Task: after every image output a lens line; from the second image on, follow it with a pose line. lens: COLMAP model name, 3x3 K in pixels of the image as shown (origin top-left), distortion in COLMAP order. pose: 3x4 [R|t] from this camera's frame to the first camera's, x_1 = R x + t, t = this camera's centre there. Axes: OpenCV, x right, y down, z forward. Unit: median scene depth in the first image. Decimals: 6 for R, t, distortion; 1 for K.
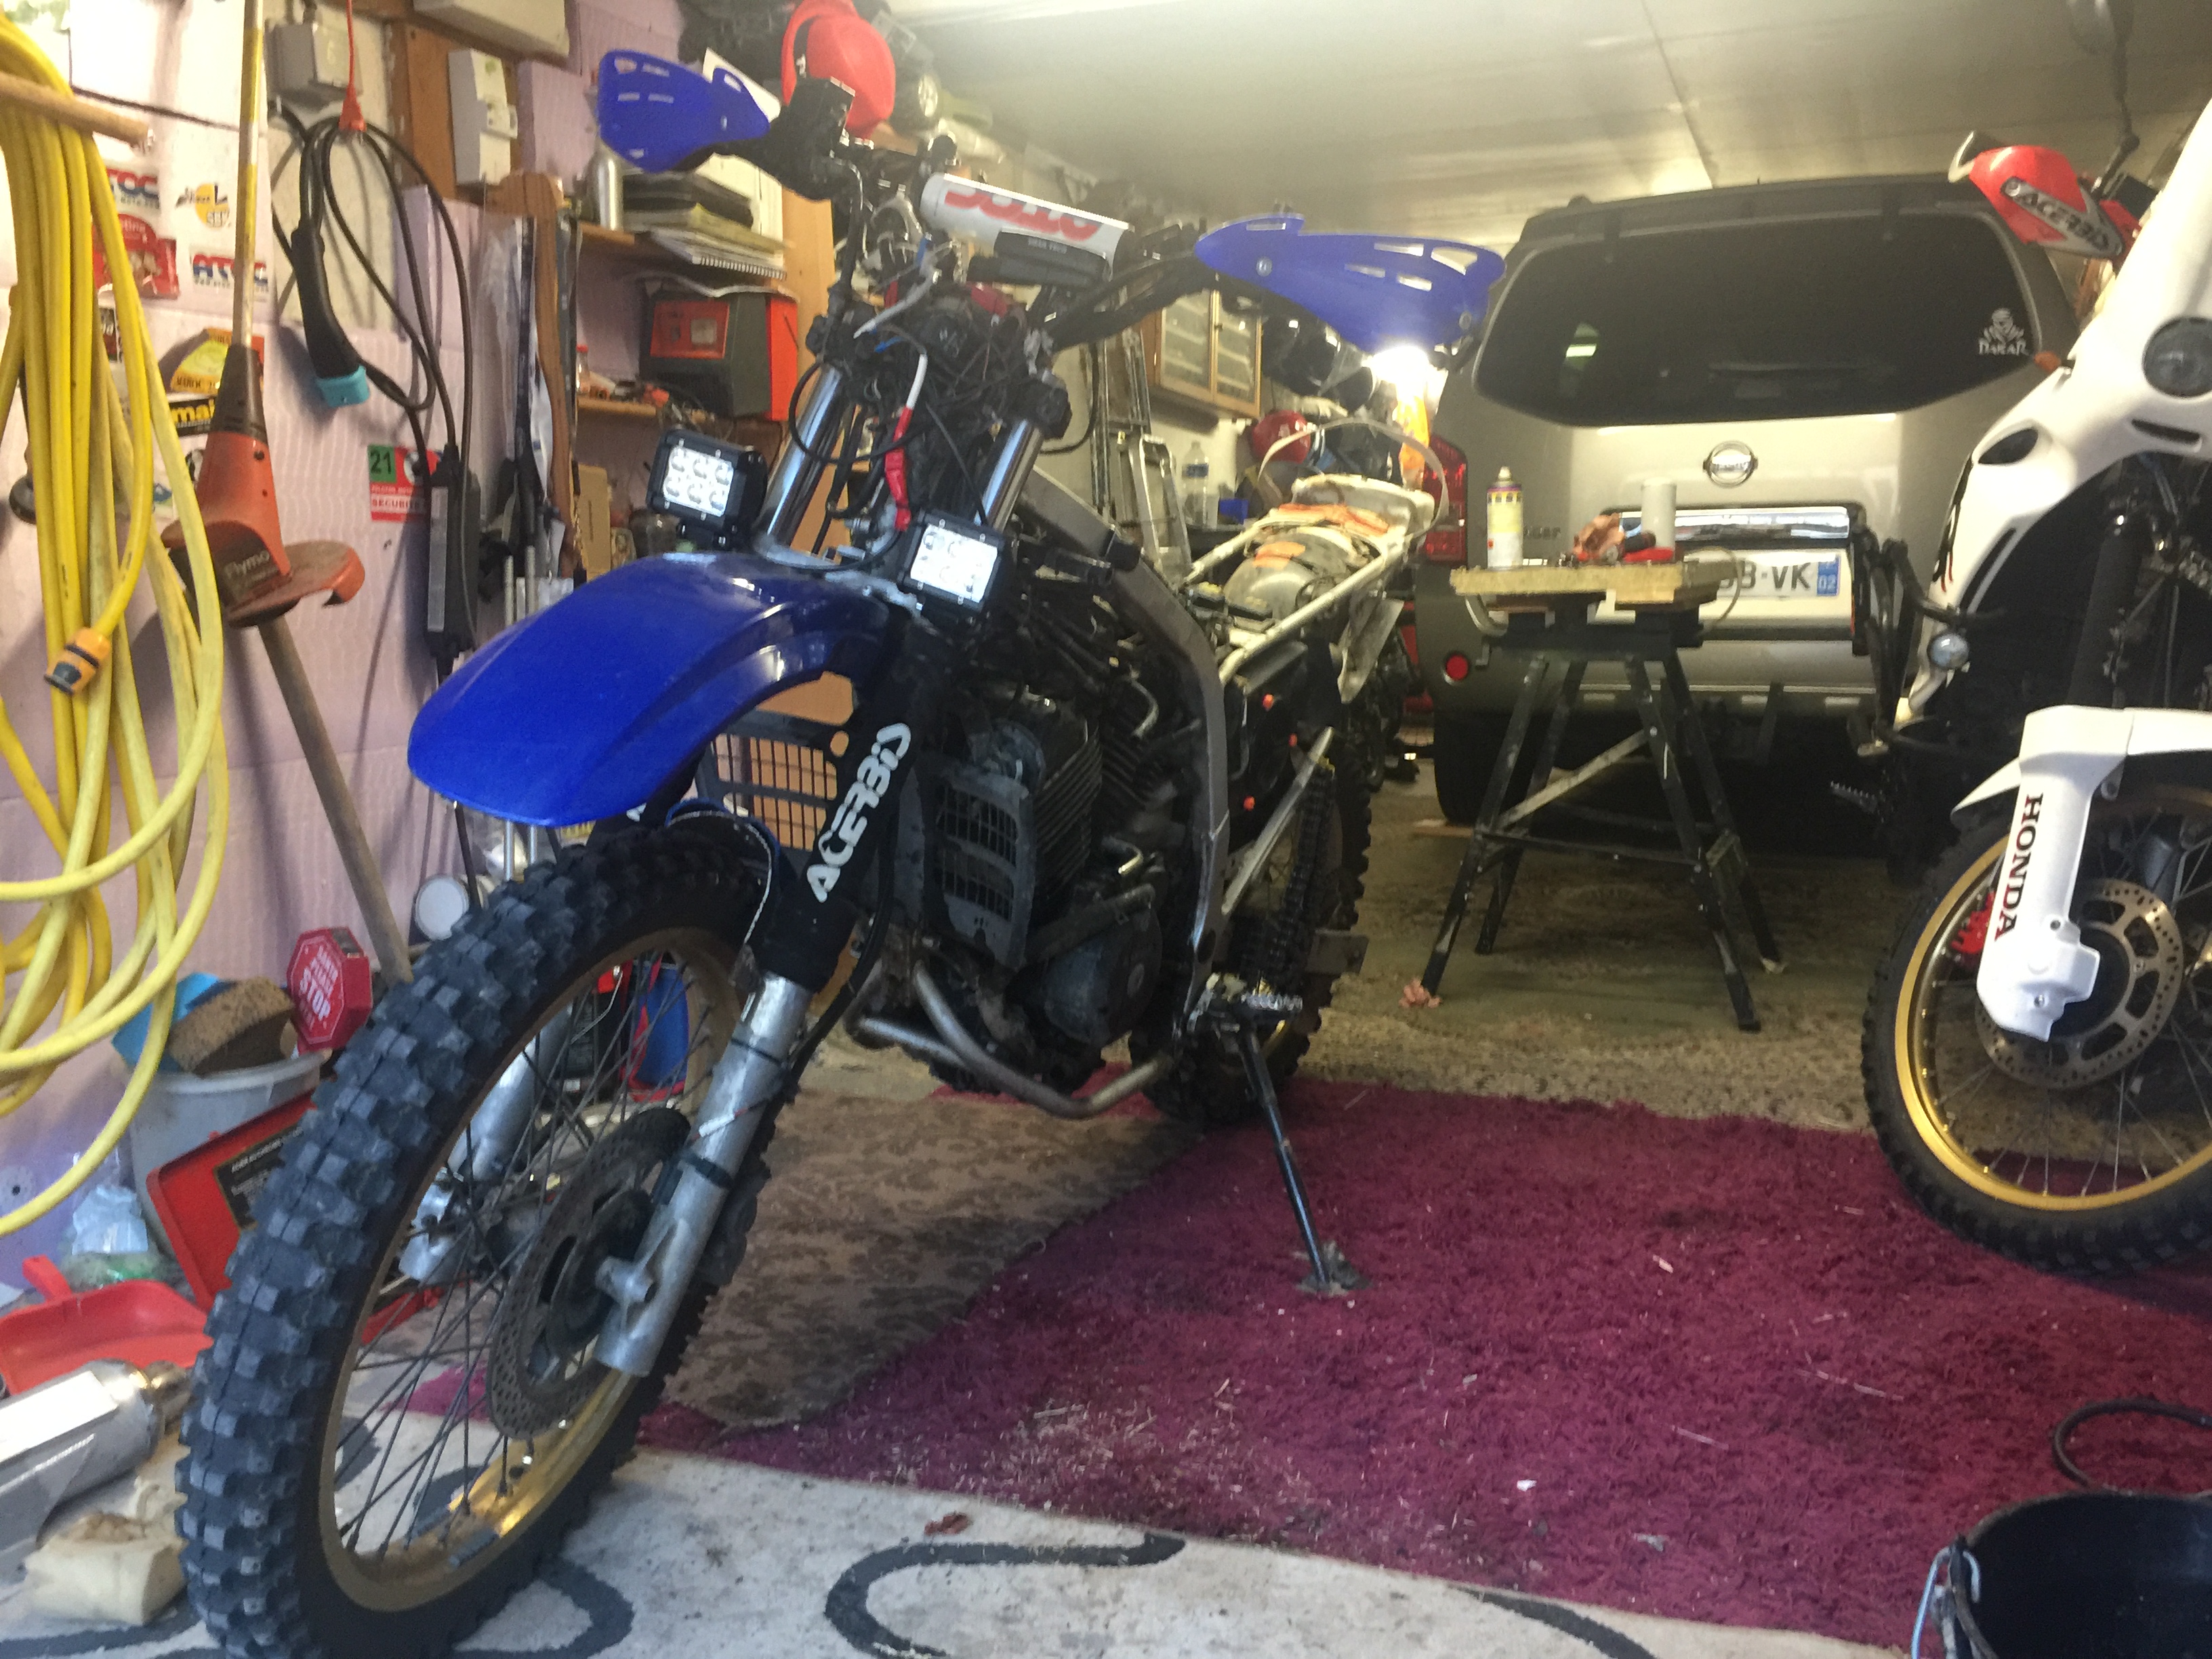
lens RADIAL K [[1867.5, 0, 1106.0], [0, 1867.5, 829.5], [0, 0, 1]] dist [0.001370, 0.000862]
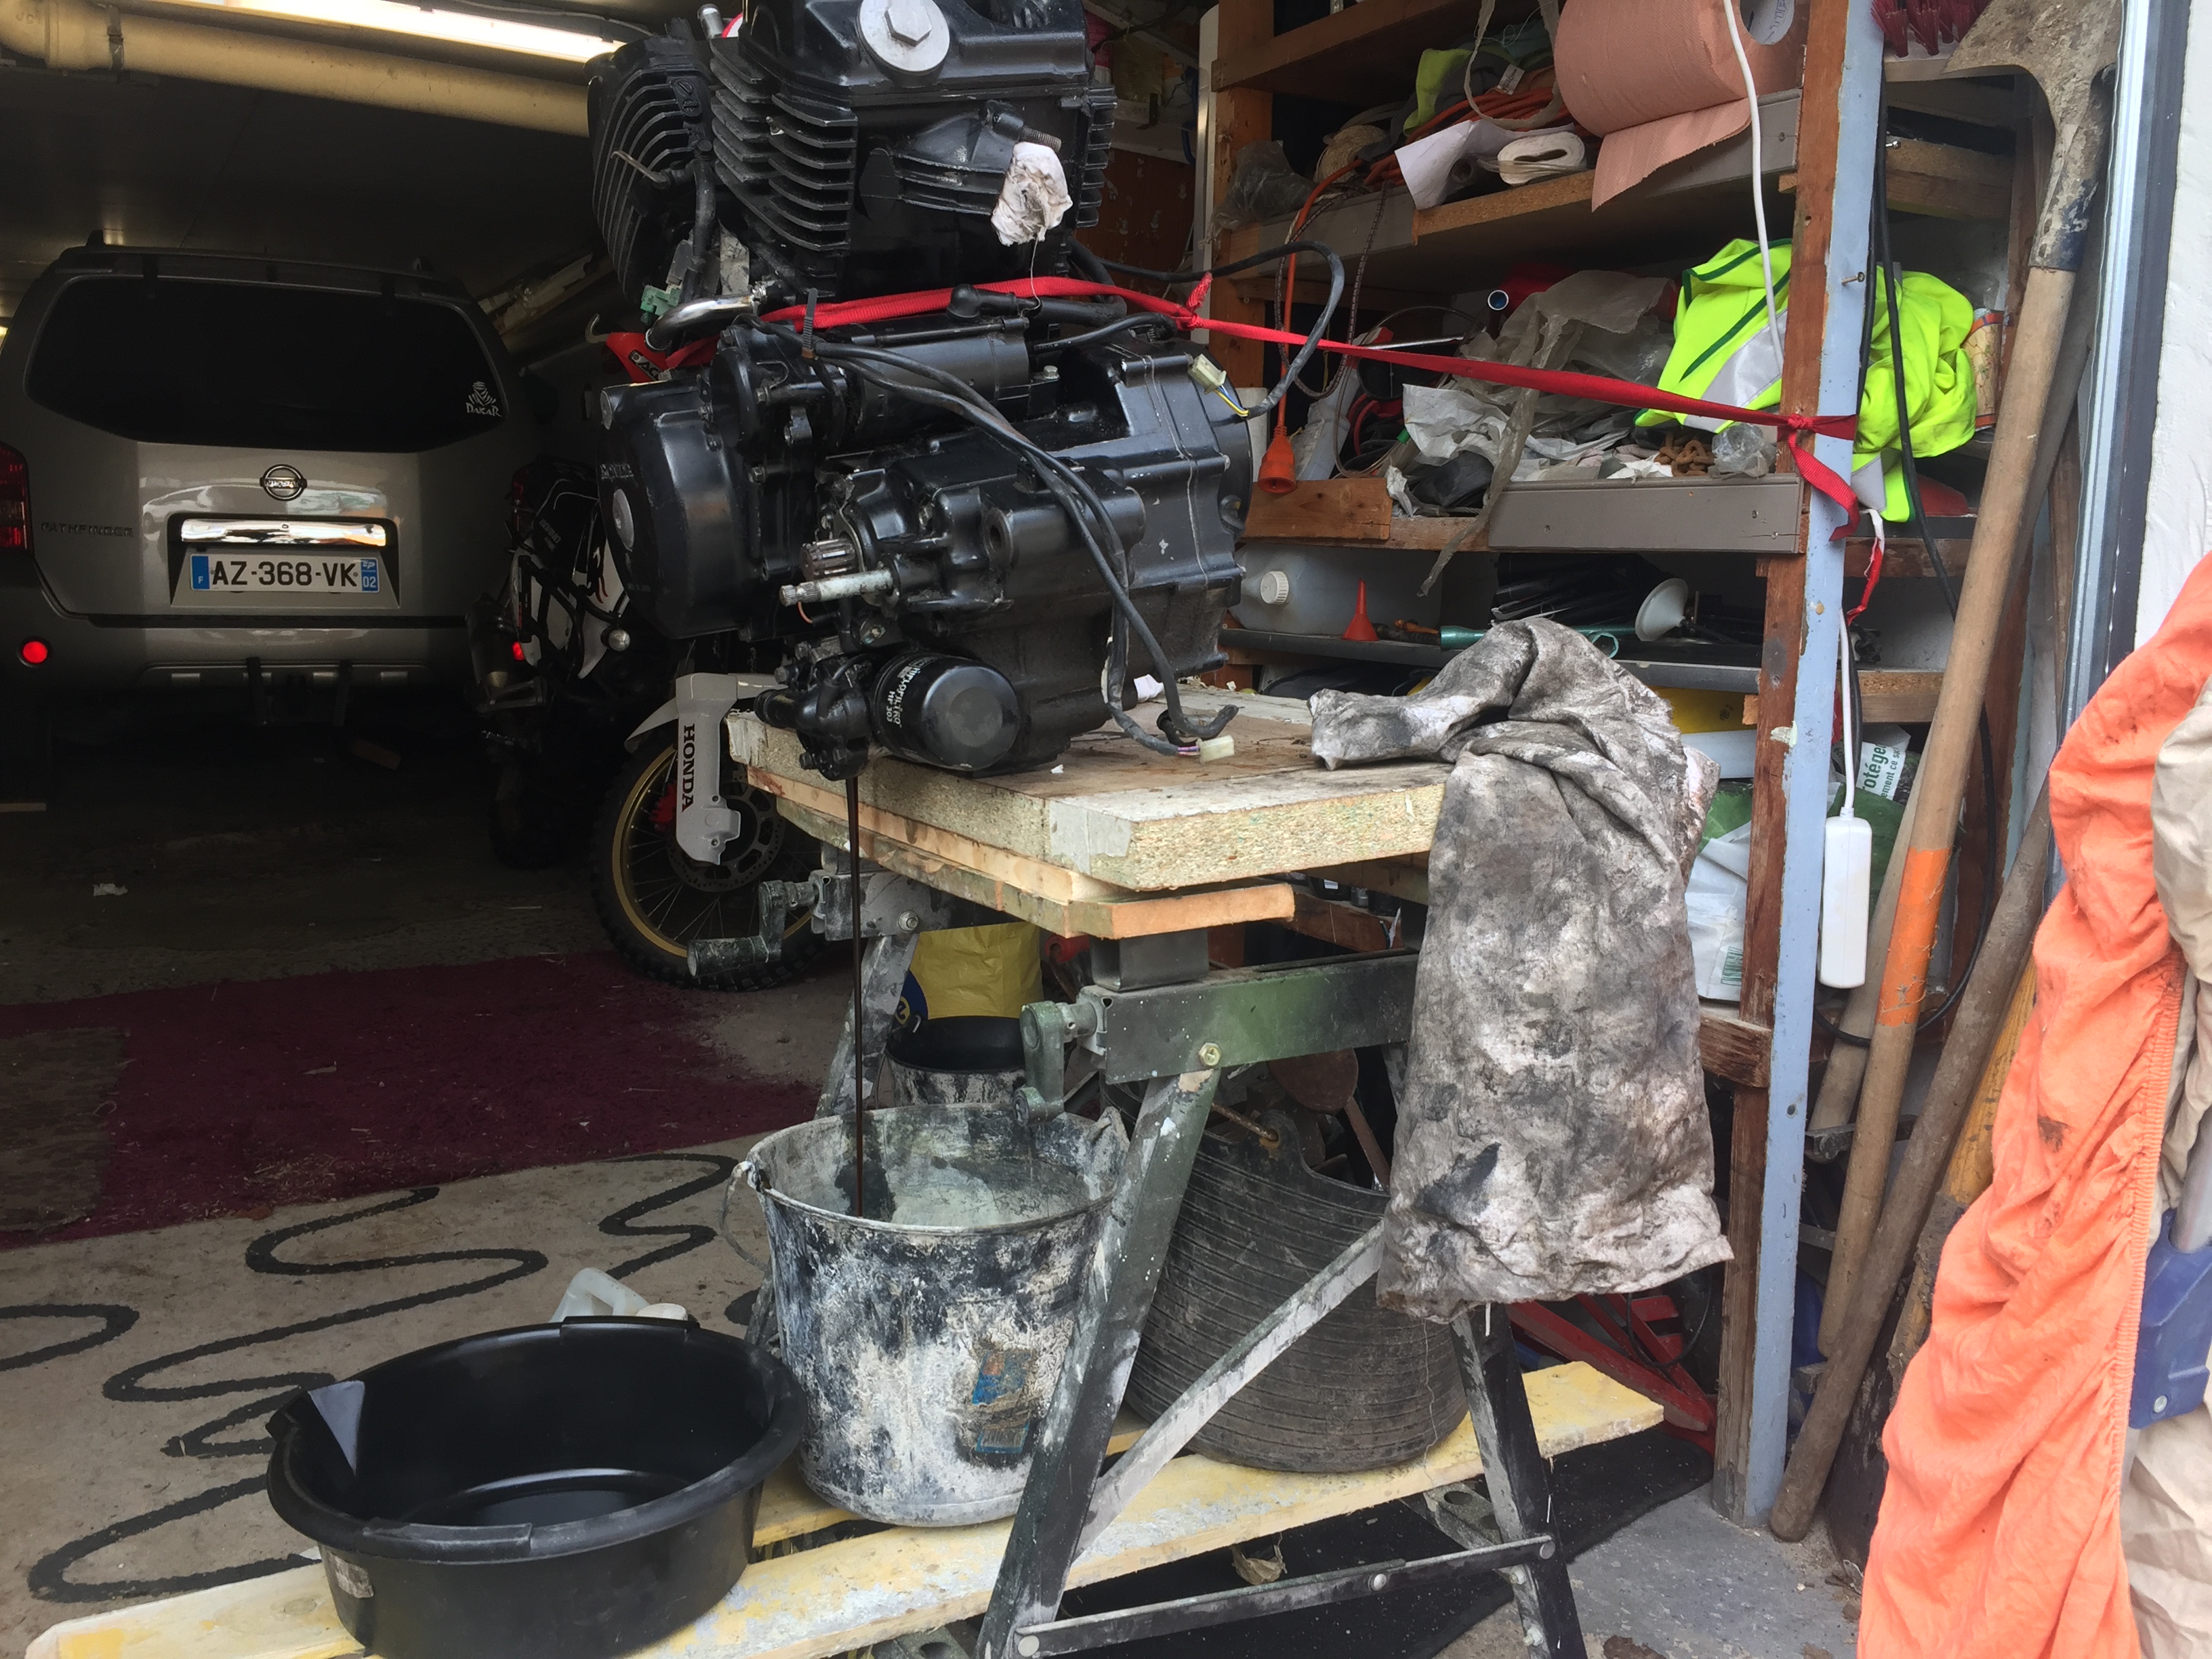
lens RADIAL K [[1862.9, 0, 1106.0], [0, 1862.9, 829.5], [0, 0, 1]] dist [0.001906, 0.001559]
pose [[0.622324, -0.084665, 0.778168, -0.598709], [0.073592, 0.996058, 0.049518, 0.020083], [-0.779293, 0.026450, 0.626101, -0.355508]]
